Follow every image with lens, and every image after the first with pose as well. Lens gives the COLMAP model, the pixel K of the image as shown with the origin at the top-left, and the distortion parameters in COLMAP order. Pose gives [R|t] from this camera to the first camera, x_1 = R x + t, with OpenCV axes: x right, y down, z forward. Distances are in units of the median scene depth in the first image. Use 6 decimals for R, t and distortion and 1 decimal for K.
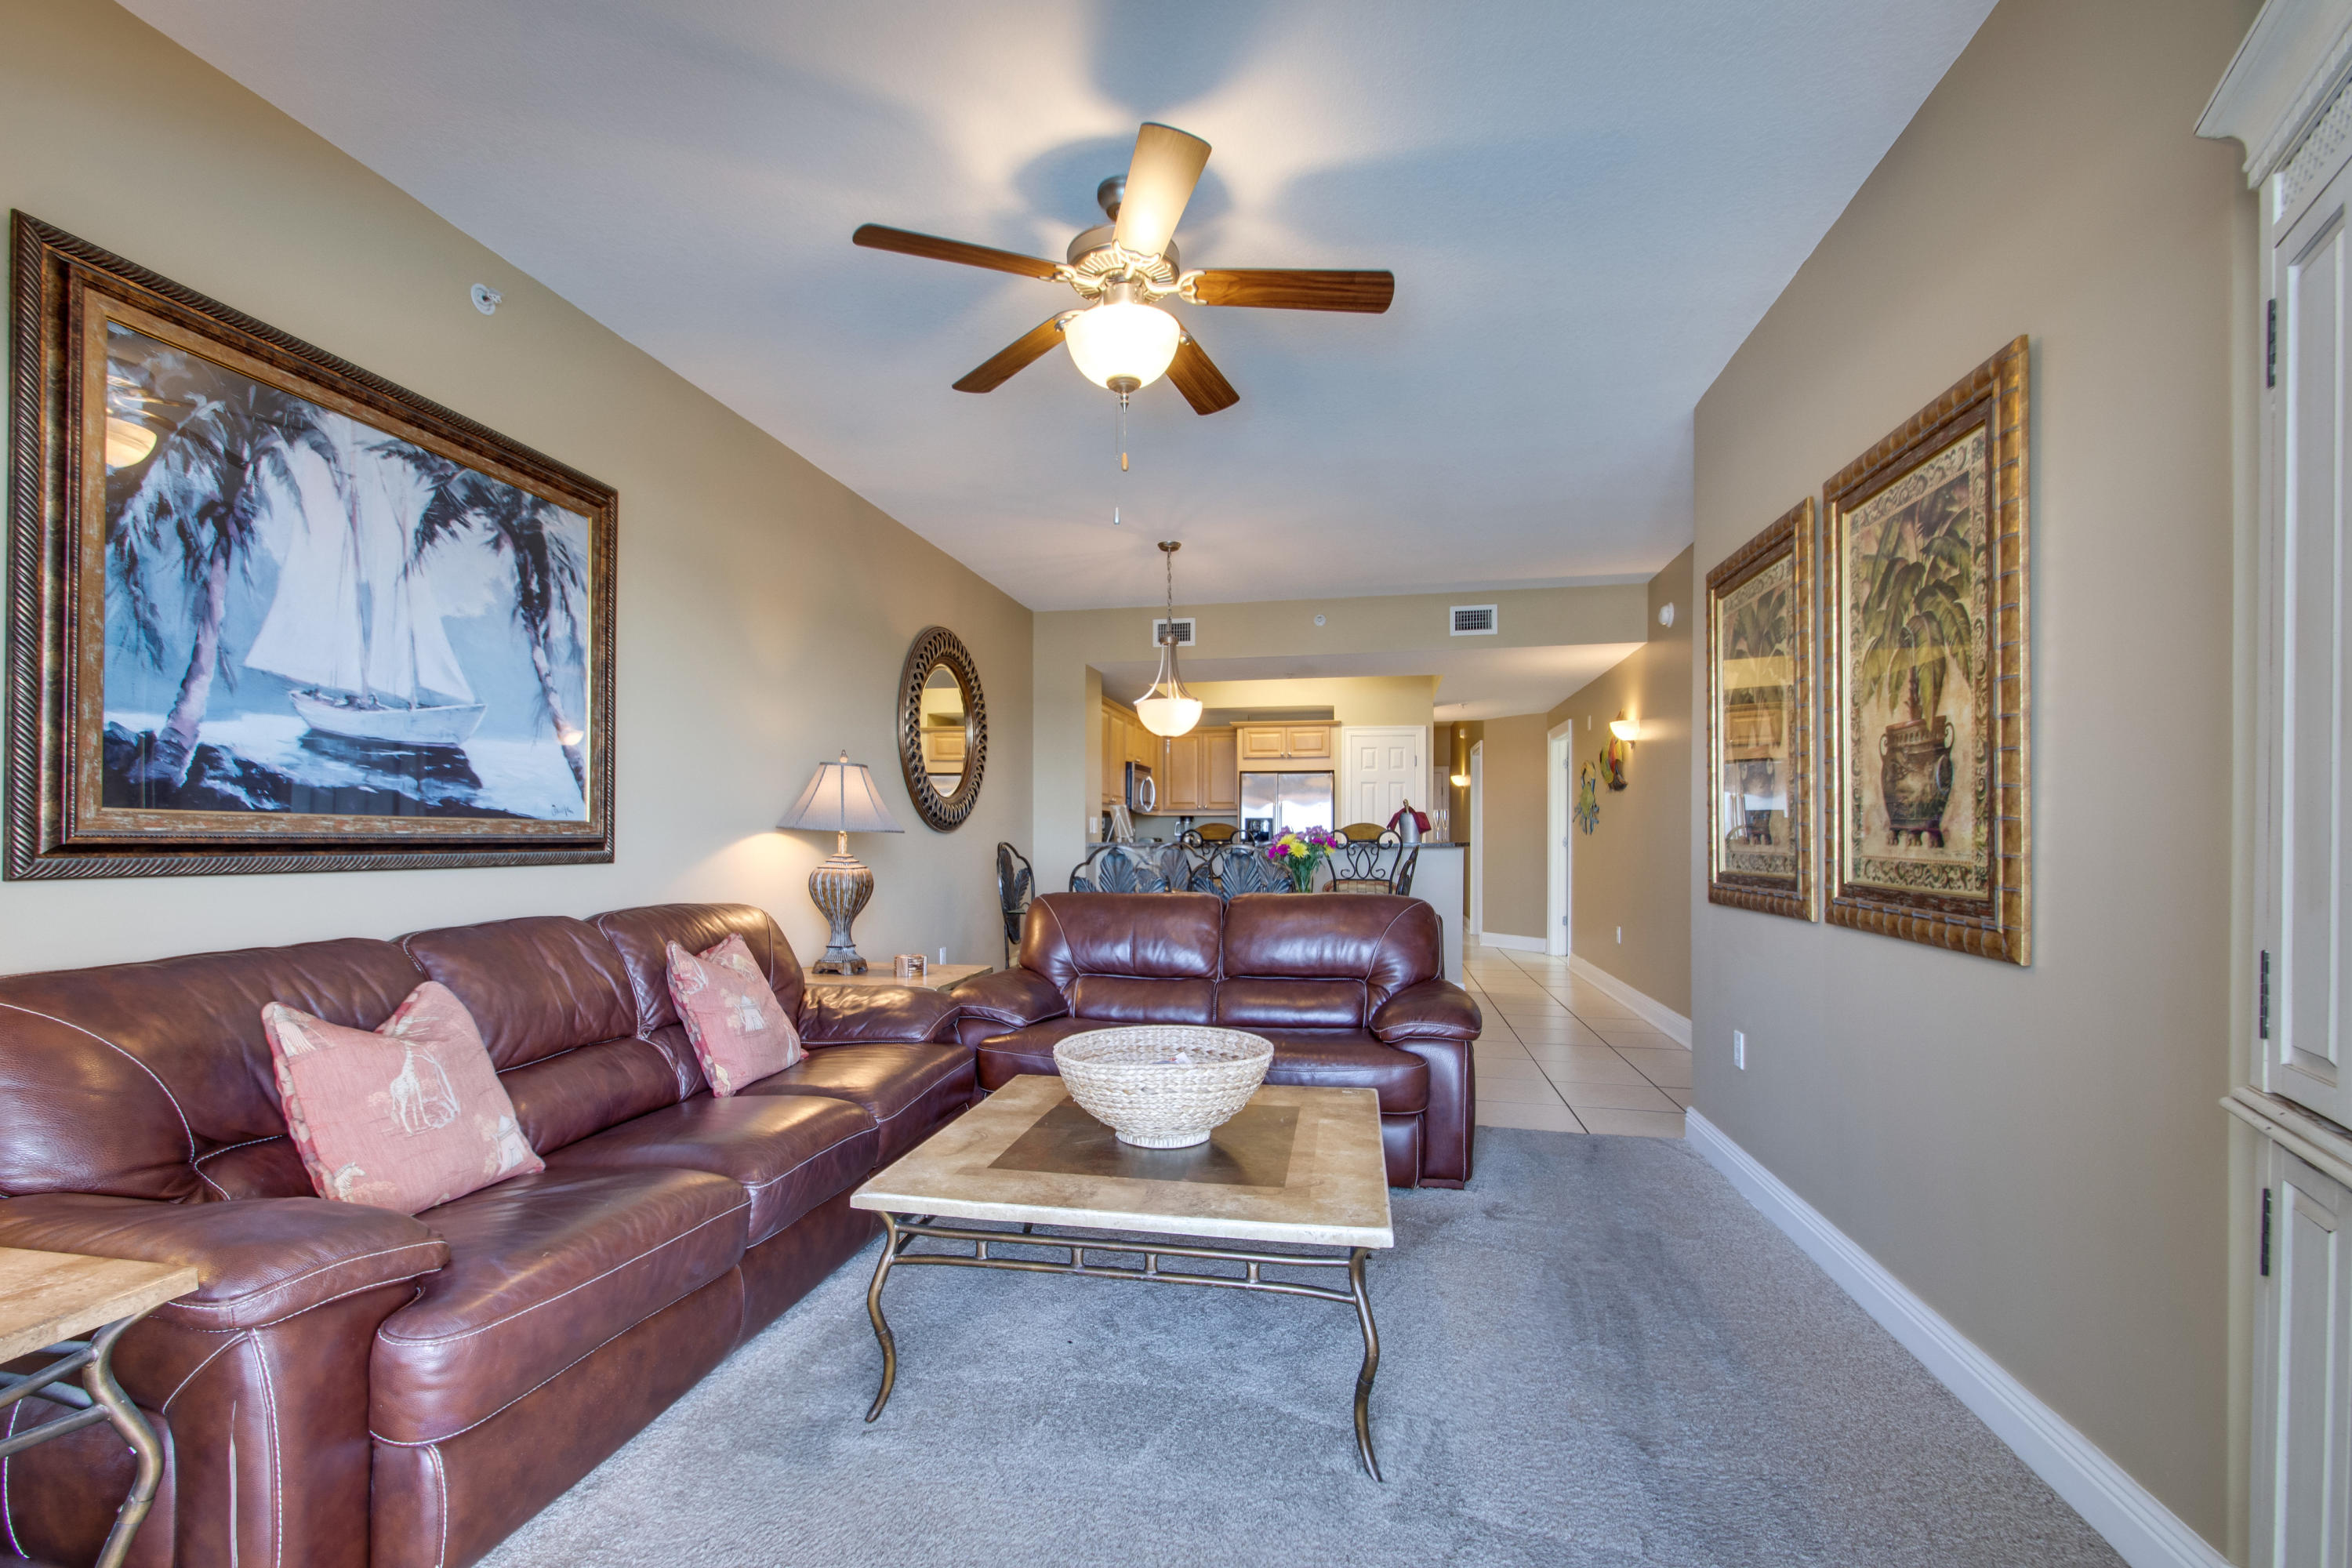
lens RADIAL K [[1018.9, 0, 1192.2], [0, 1018.9, 824.4], [0, 0, 1]] dist [0.026991, -0.012743]
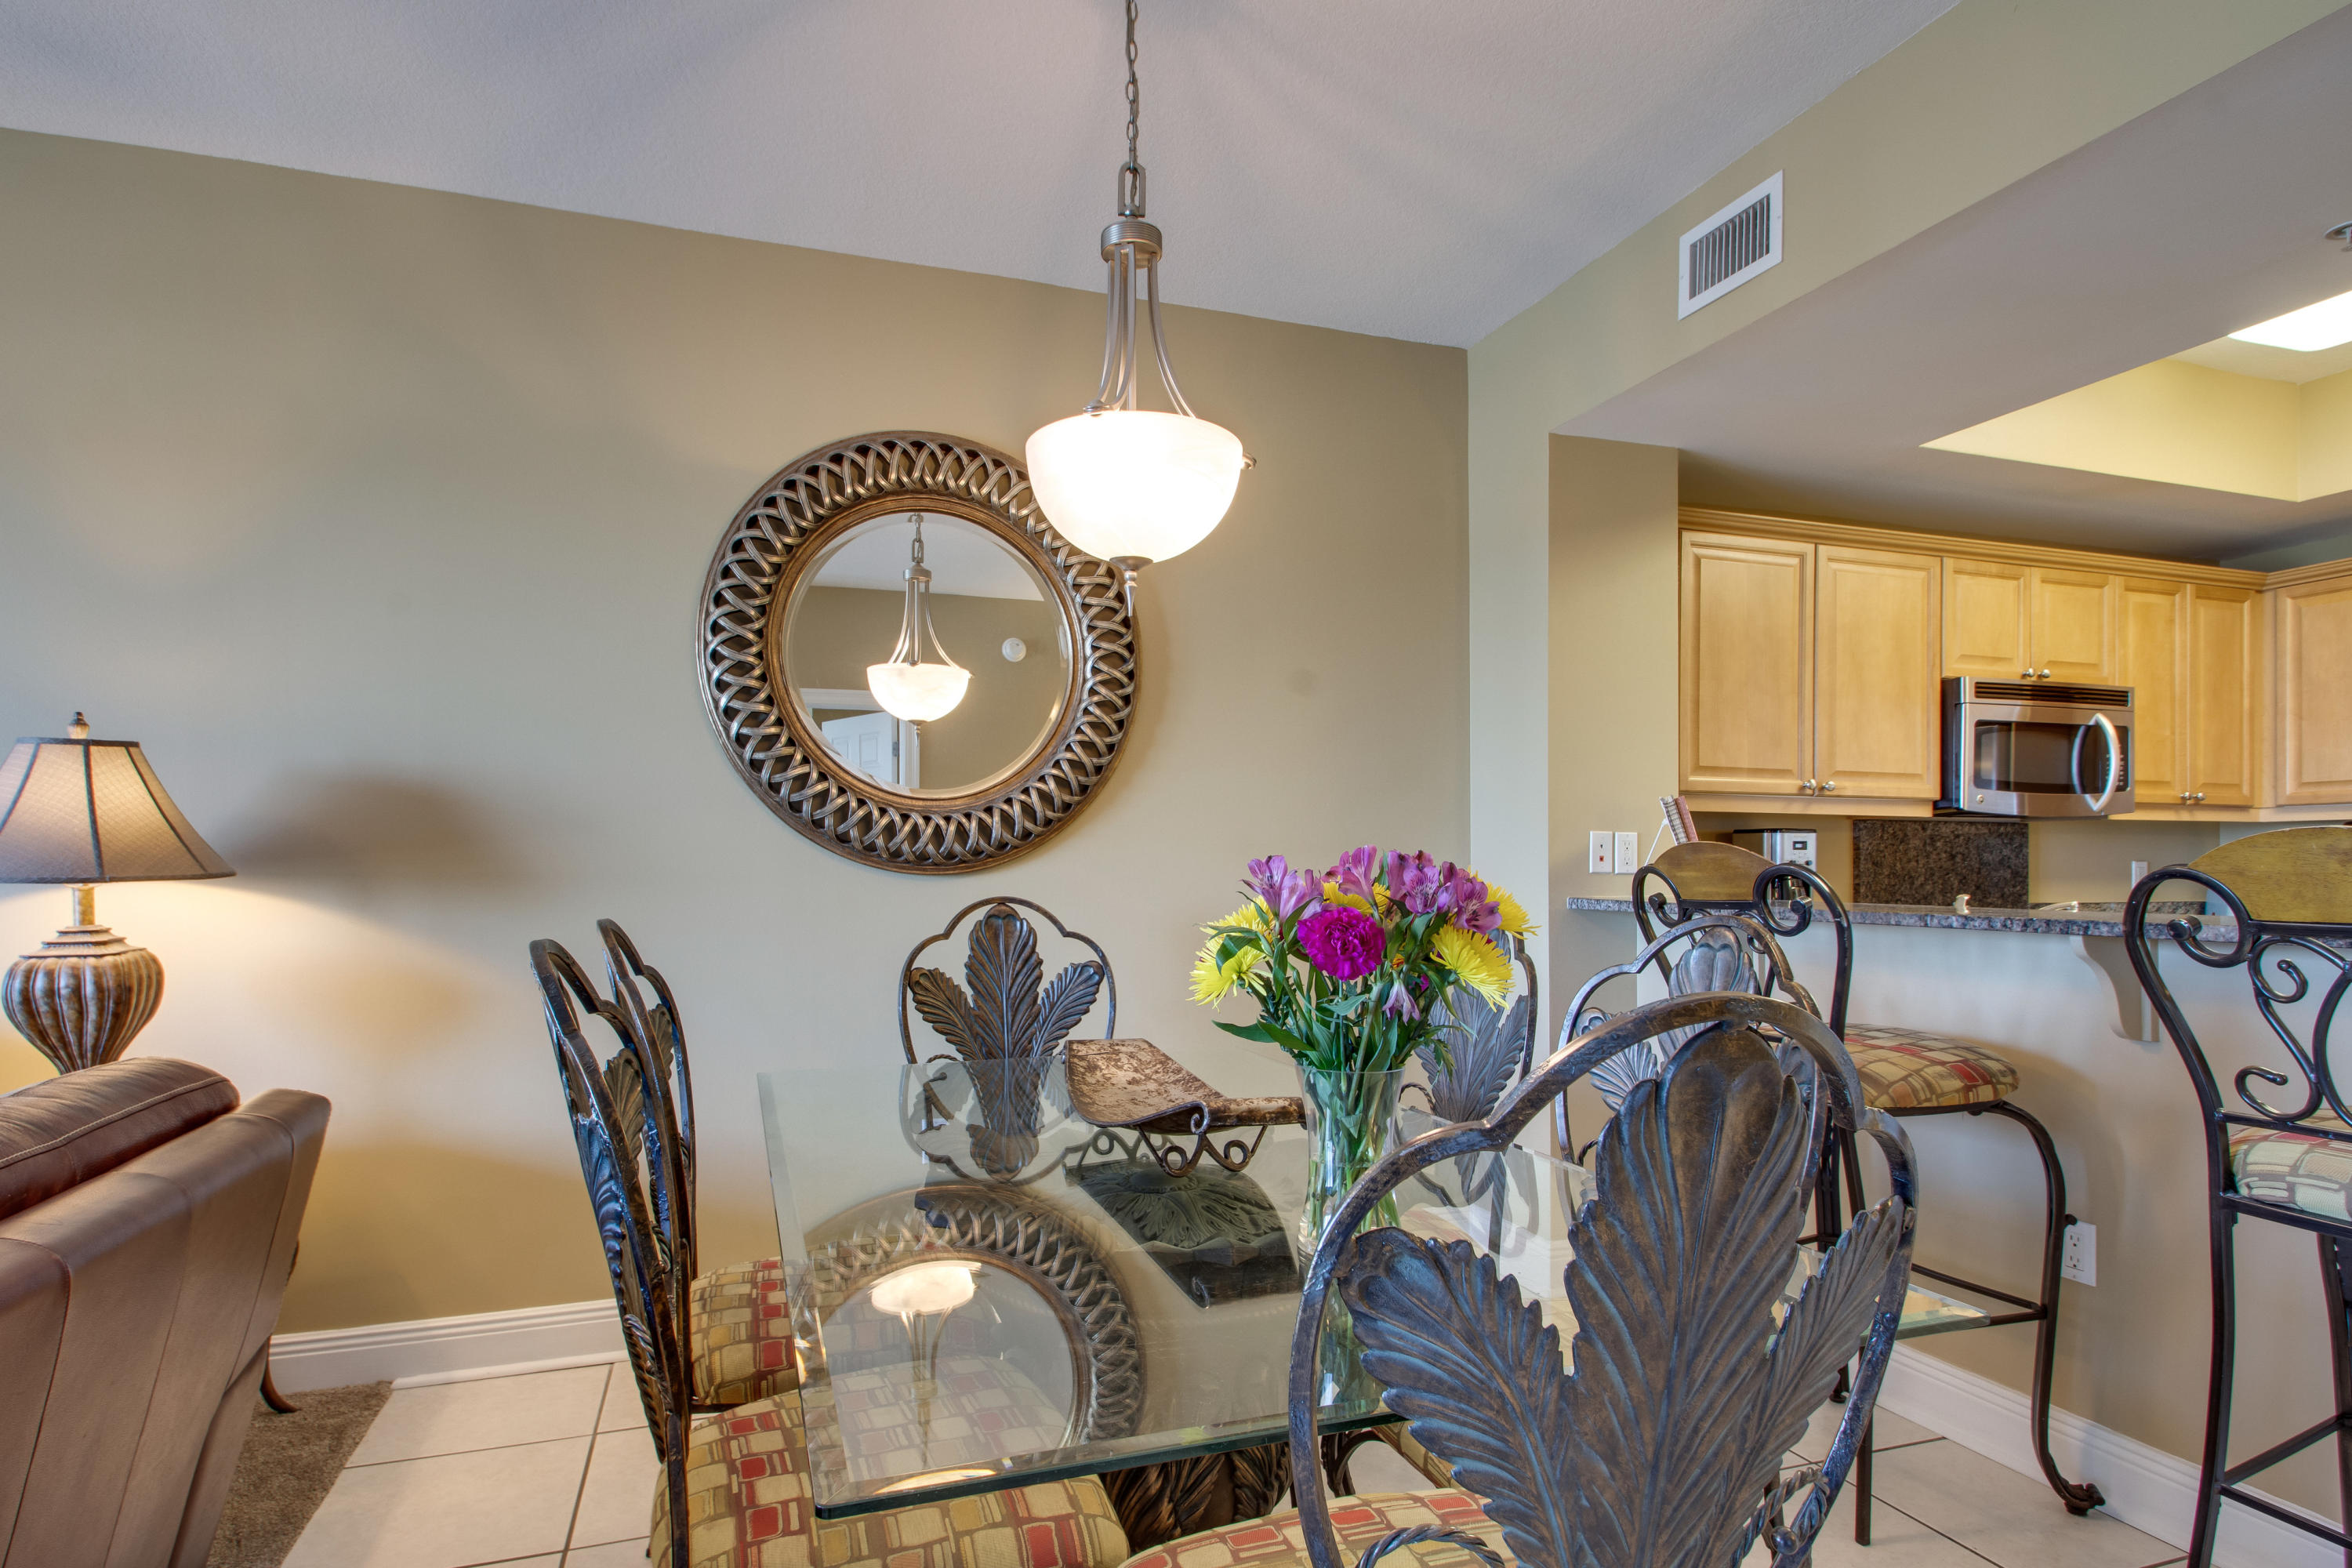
lens RADIAL K [[1234.2, 0, 1144.7], [0, 1234.2, 867.1], [0, 0, 1]] dist [0.007027, -0.007139]
pose [[0.477231, 0.000216, -0.878778, 0.644571], [0.009261, 0.999943, 0.005275, 0.004795], [0.878729, -0.010656, 0.477201, 1.757016]]
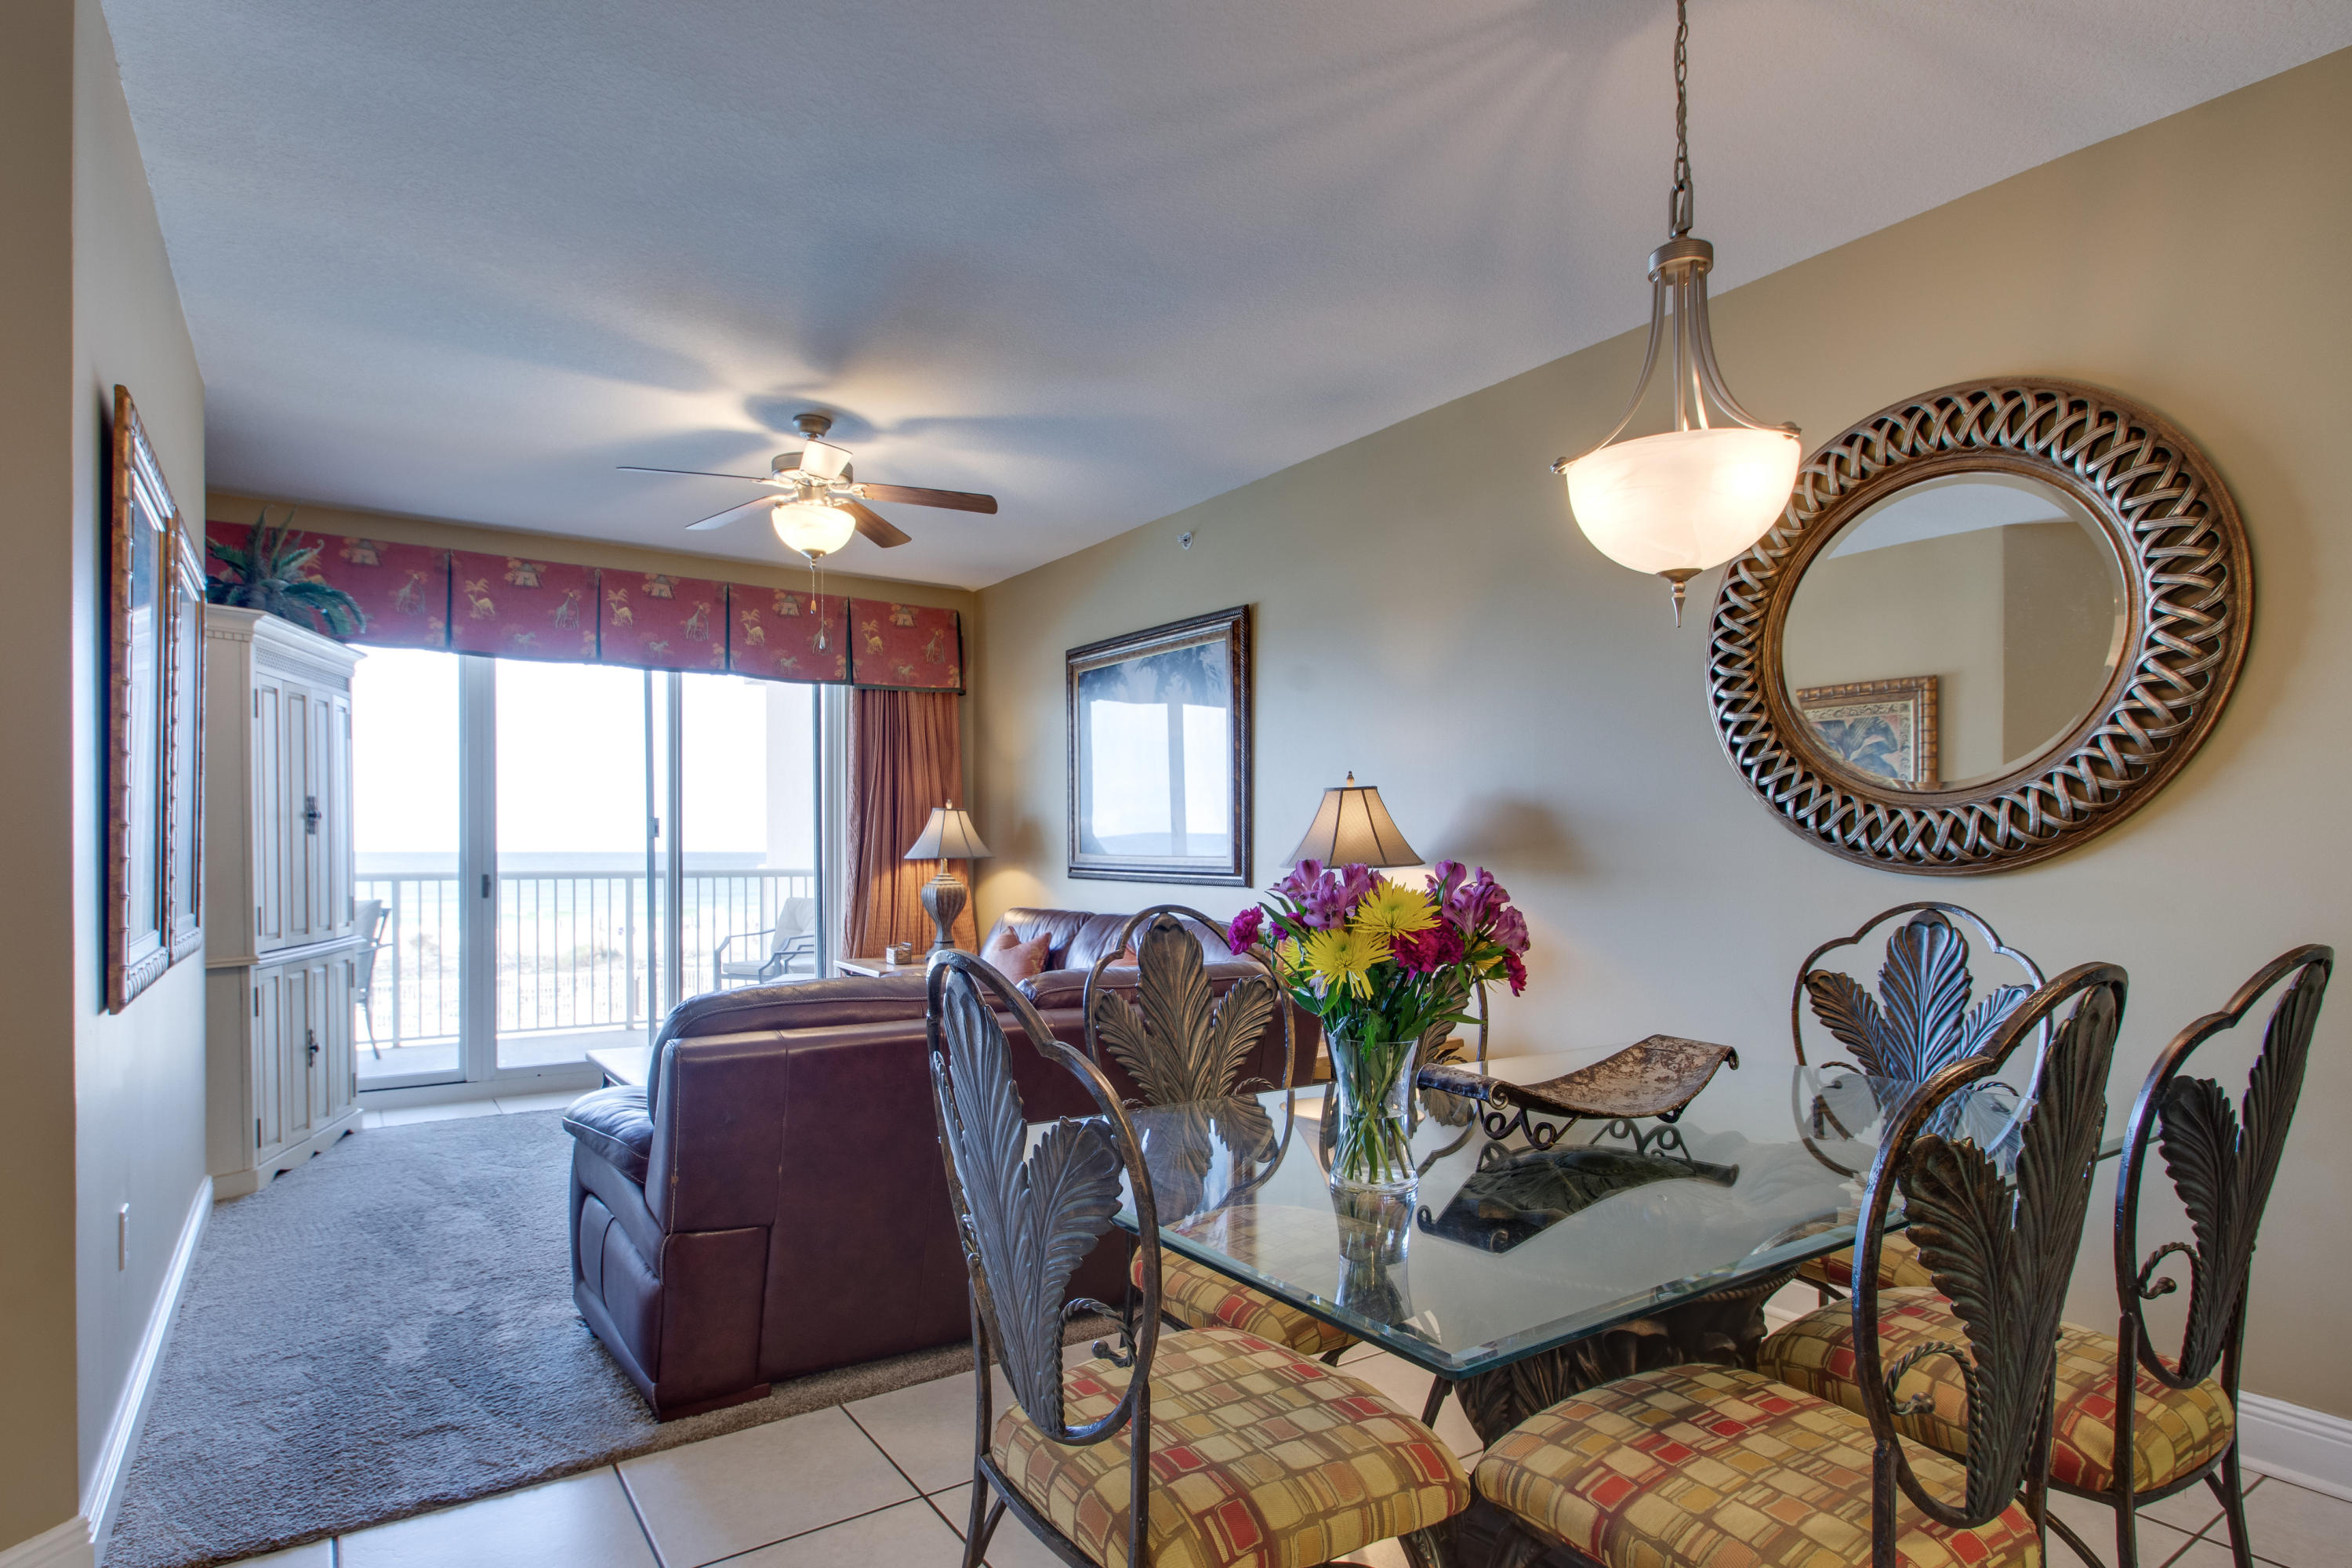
lens RADIAL K [[1212.5, 0, 1151.2], [0, 1212.5, 853.6], [0, 0, 1]] dist [0.013264, -0.007784]
pose [[-0.715430, -0.004280, -0.698671, 0.738733], [-0.000065, 0.999982, -0.006059, 0.003596], [0.698685, -0.004290, -0.715417, 2.430817]]
